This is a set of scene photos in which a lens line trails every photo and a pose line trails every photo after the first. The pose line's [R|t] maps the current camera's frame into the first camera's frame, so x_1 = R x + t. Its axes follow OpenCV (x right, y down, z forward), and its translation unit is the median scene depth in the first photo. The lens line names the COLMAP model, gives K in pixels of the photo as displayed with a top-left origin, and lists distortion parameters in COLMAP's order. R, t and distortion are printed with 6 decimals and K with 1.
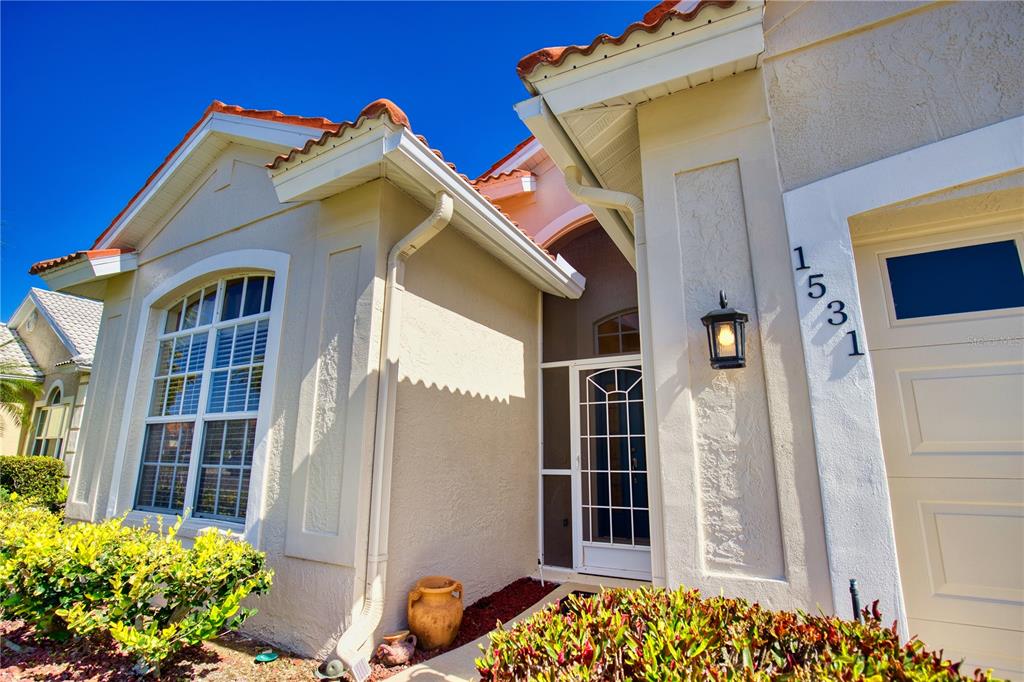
lens RADIAL K [[466.0, 0, 519.3], [0, 466.0, 342.7], [0, 0, 1]] dist [-0.035031, 0.004652]
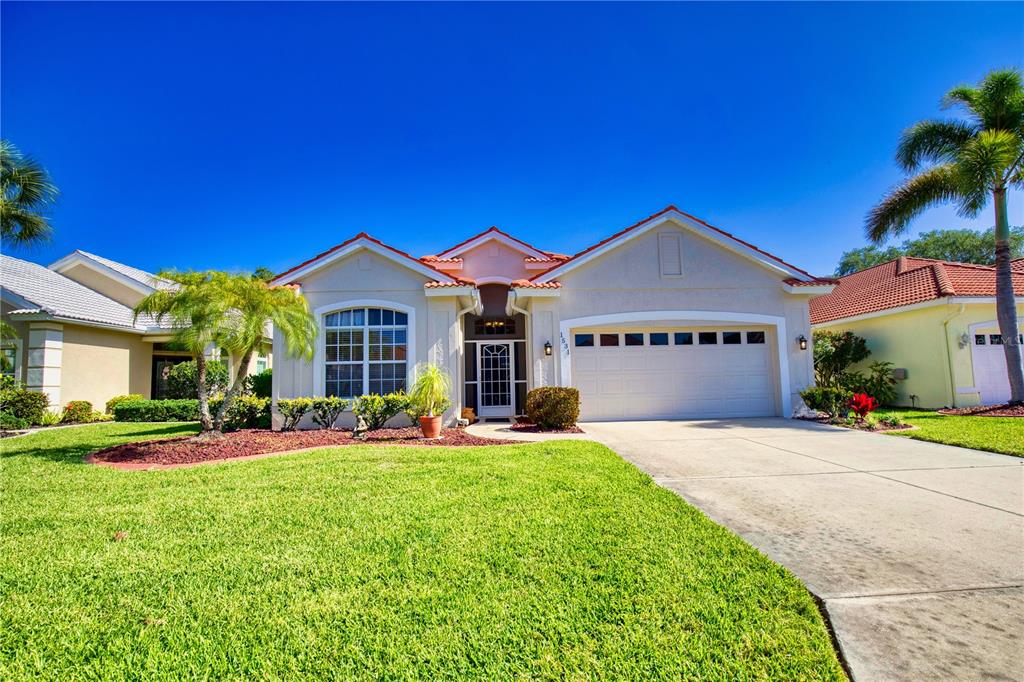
lens RADIAL K [[466.0, 0, 510.1], [0, 466.0, 343.0], [0, 0, 1]] dist [-0.035031, 0.004652]
pose [[0.875691, 0.027489, 0.482088, -1.251903], [-0.089952, 0.990189, 0.106932, -0.307524], [-0.474419, -0.137004, 0.869573, -1.708375]]
